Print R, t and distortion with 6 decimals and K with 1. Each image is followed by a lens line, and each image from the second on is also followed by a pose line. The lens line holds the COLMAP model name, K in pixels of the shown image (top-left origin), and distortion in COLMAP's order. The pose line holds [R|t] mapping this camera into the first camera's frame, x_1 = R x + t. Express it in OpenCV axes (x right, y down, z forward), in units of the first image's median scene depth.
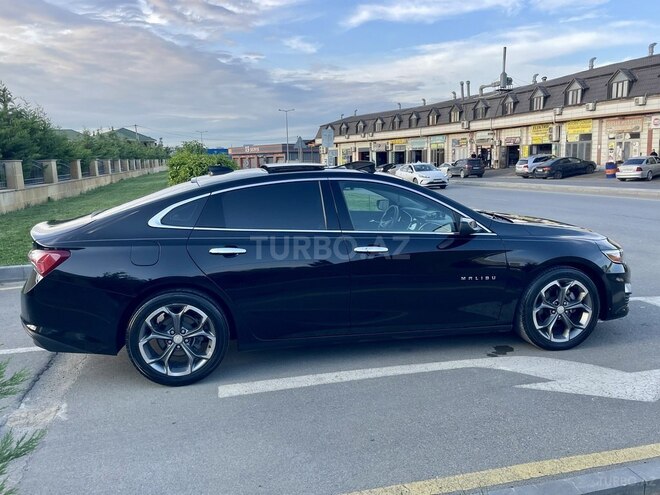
lens RADIAL K [[548.2, 0, 330.0], [0, 548.2, 247.5], [0, 0, 1]] dist [0.014874, -0.000206]
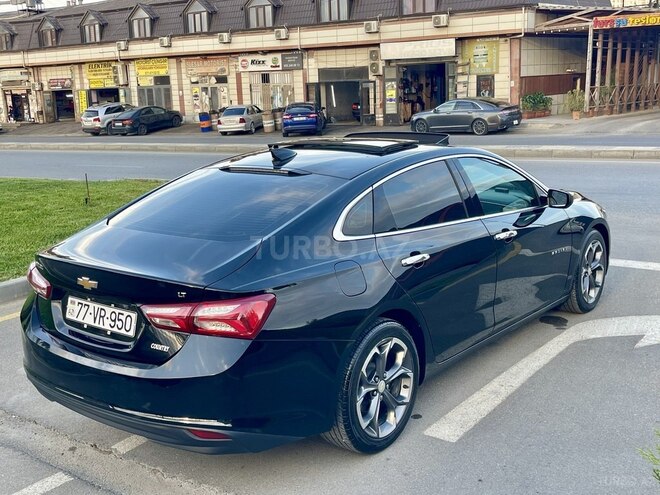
lens RADIAL K [[755.9, 0, 330.0], [0, 755.9, 247.5], [0, 0, 1]] dist [0.038053, -0.018630]
pose [[0.756143, -0.135420, 0.640241, -0.081903], [0.120439, 0.990440, 0.067251, -0.008181], [-0.643228, 0.026259, 0.765224, 0.022341]]
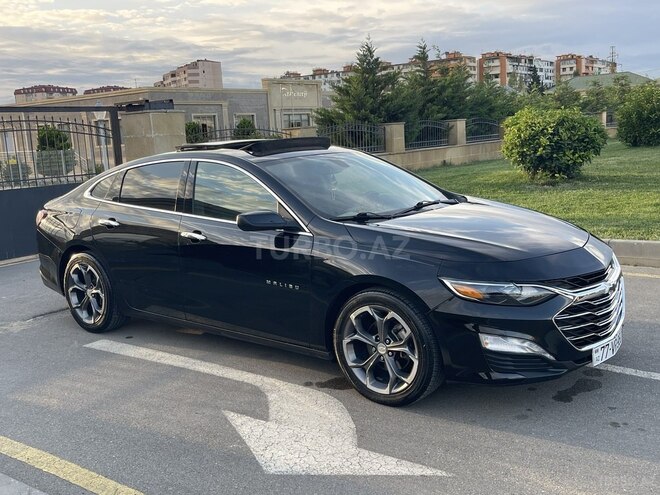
lens RADIAL K [[689.2, 0, 324.2], [0, 689.2, 257.3], [0, 0, 1]] dist [0.054882, -0.036765]
pose [[0.653976, 0.128850, -0.745461, 0.099978], [-0.090268, 0.991639, 0.092211, -0.008004], [0.751110, 0.006988, 0.660140, 0.033466]]
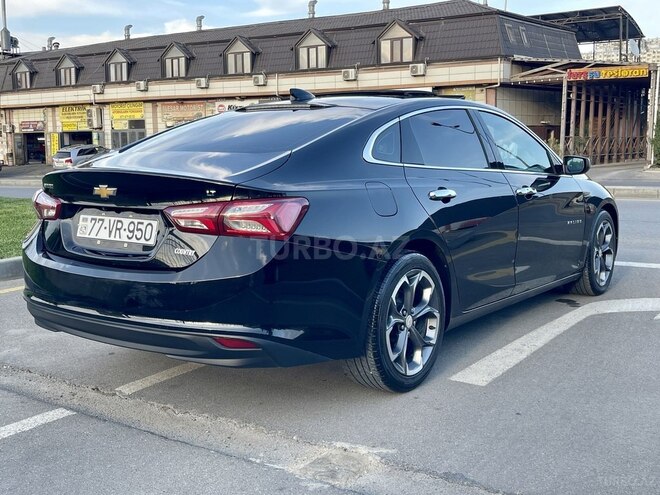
lens RADIAL K [[764.8, 0, 328.4], [0, 764.8, 238.9], [0, 0, 1]] dist [0.043646, -0.041749]
pose [[0.732768, -0.064617, 0.677404, -0.086016], [0.101849, 0.994682, -0.015291, 0.005710], [-0.672813, 0.080198, 0.735453, 0.029617]]
